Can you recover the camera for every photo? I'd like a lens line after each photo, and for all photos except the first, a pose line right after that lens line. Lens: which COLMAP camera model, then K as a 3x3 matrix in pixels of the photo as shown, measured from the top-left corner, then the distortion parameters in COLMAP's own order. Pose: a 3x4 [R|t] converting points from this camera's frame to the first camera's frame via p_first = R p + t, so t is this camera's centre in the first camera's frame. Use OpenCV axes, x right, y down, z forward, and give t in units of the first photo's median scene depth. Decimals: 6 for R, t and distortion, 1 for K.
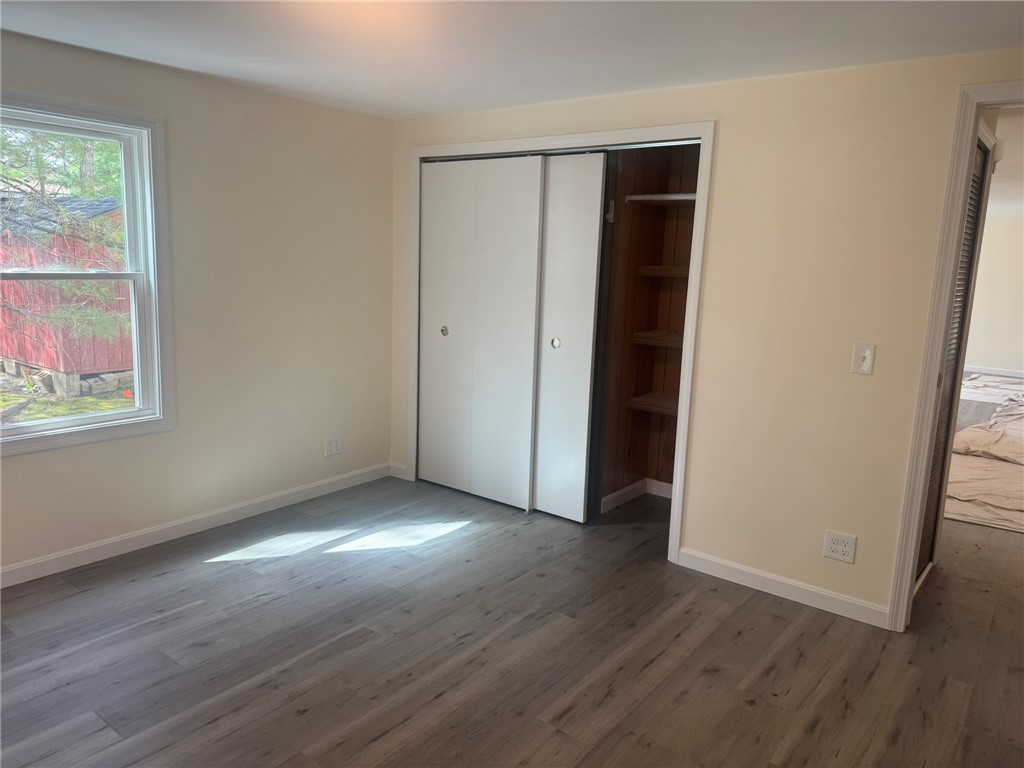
lens RADIAL K [[732.0, 0, 516.5], [0, 732.0, 377.4], [0, 0, 1]] dist [0.078970, -0.121817]
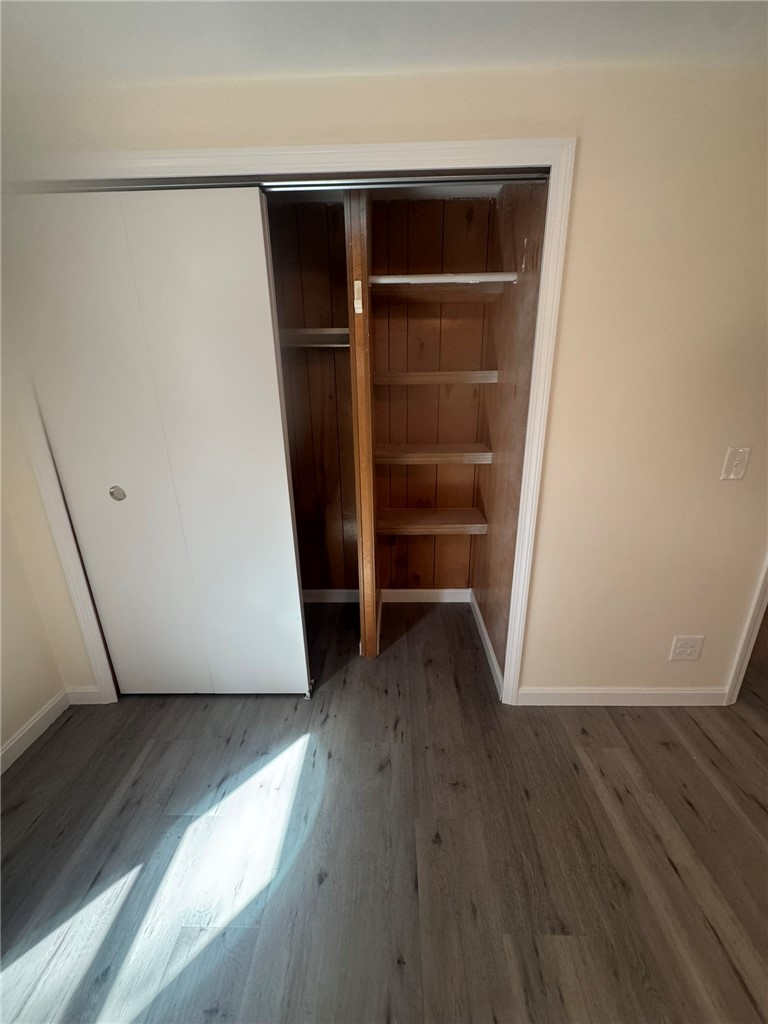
lens RADIAL K [[420.4, 0, 389.2], [0, 420.4, 496.8], [0, 0, 1]] dist [0.010138, -0.000036]
pose [[0.800623, -0.220390, 0.557164, -0.182237], [0.145393, 0.973562, 0.176175, -0.147228], [-0.581261, -0.060042, 0.811499, 0.842573]]
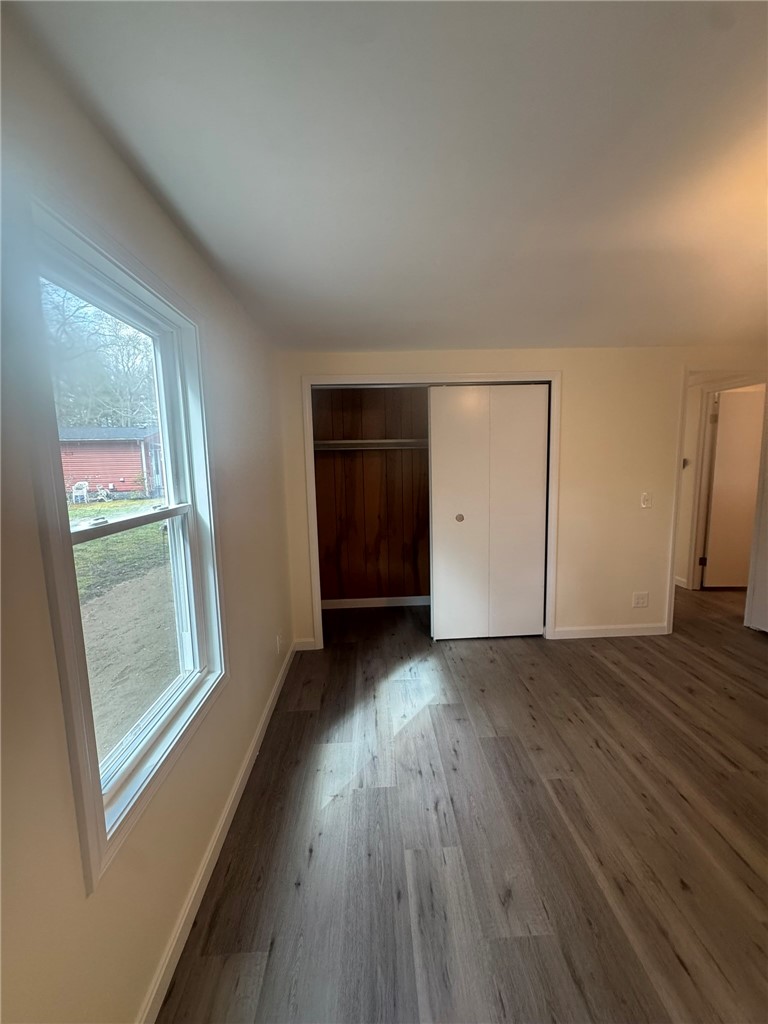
lens RADIAL K [[406.8, 0, 390.9], [0, 406.8, 511.8], [0, 0, 1]] dist [-0.002259, -0.000549]
pose [[0.763636, -0.136512, 0.631051, -0.733610], [0.161724, 0.986676, 0.017740, -0.125639], [-0.625065, 0.088510, 0.775539, 0.622460]]
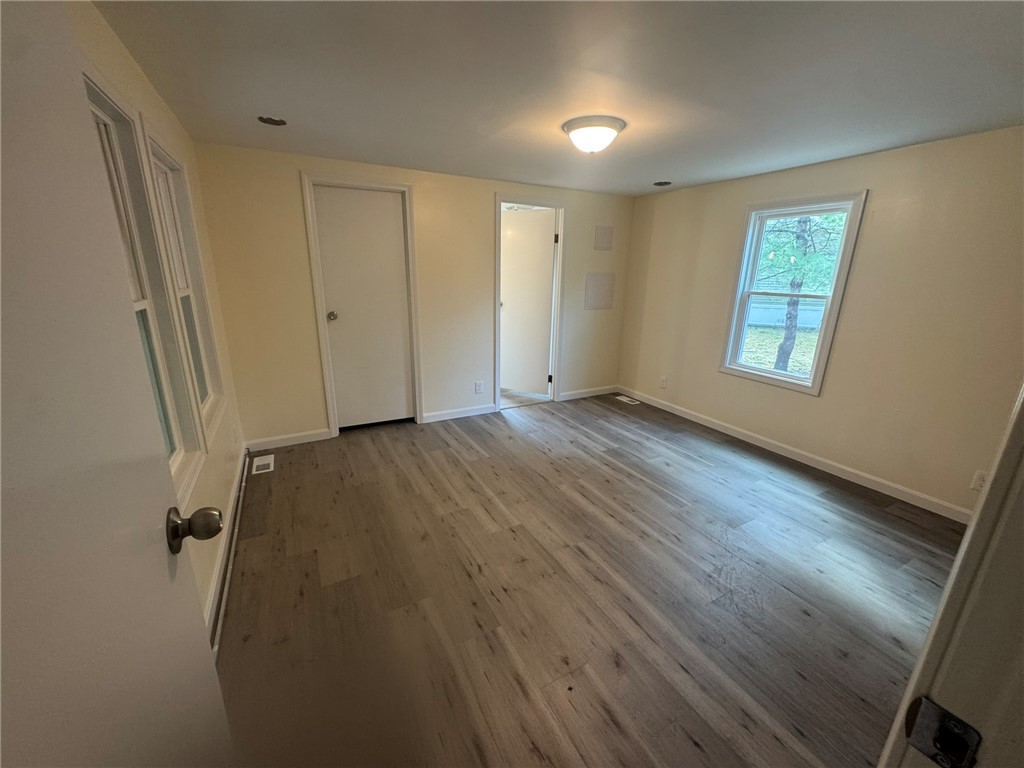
lens RADIAL K [[406.8, 0, 512.0], [0, 406.8, 384.0], [0, 0, 1]] dist [-0.002259, -0.000549]
pose [[-0.411238, 0.200816, -0.889132, 0.711771], [-0.188366, 0.935654, 0.298445, -0.115182], [0.891853, 0.290215, -0.346950, 0.881734]]
